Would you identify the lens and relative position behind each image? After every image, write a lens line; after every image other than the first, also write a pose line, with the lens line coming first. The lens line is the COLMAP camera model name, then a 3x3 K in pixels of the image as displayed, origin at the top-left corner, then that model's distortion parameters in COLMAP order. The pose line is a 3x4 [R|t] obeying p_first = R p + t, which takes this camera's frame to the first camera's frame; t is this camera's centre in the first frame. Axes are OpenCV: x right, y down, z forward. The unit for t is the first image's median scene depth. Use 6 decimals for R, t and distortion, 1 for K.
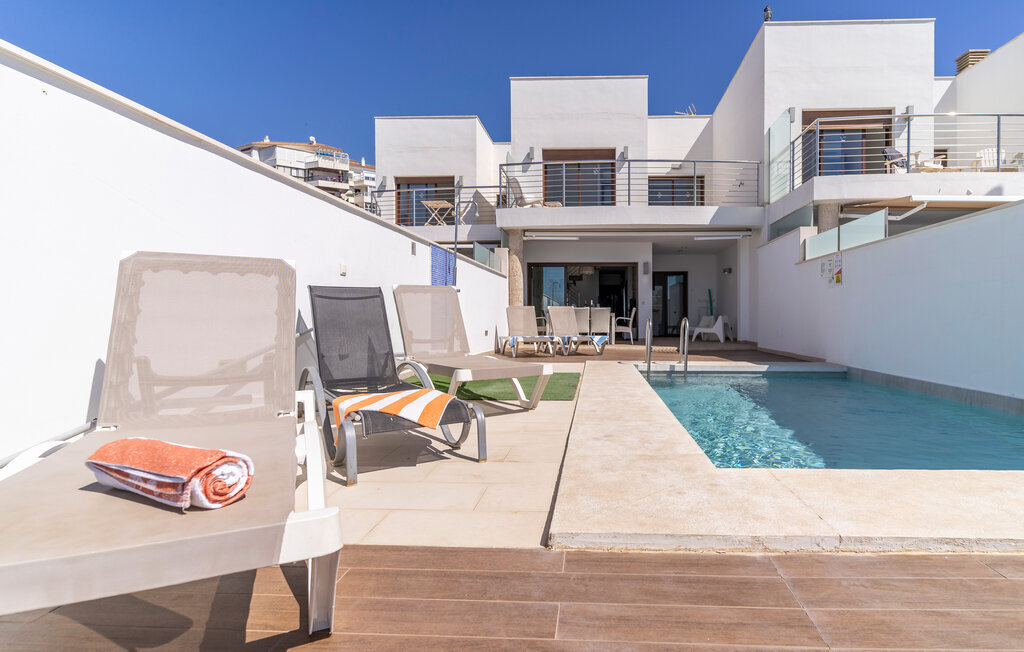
lens RADIAL K [[496.3, 0, 508.1], [0, 496.3, 325.6], [0, 0, 1]] dist [0.003724, -0.000877]
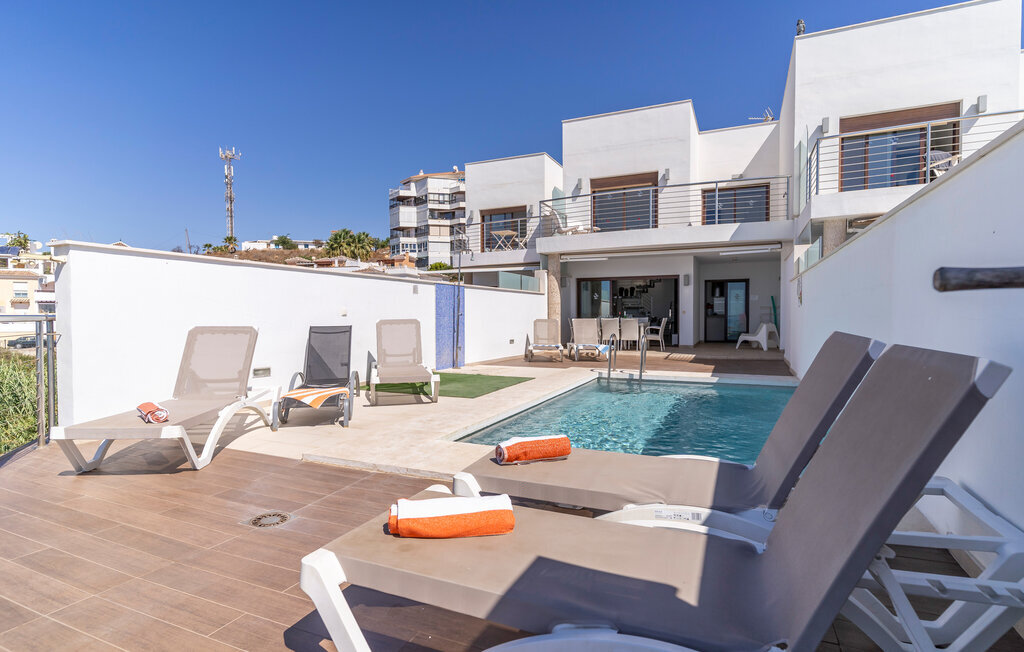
lens RADIAL K [[496.3, 0, 516.3], [0, 496.3, 322.6], [0, 0, 1]] dist [0.003724, -0.000877]
pose [[0.935912, 0.006063, -0.352182, 0.325508], [-0.000180, 0.999860, 0.016735, -0.043119], [0.352234, -0.015600, 0.935782, -0.148299]]
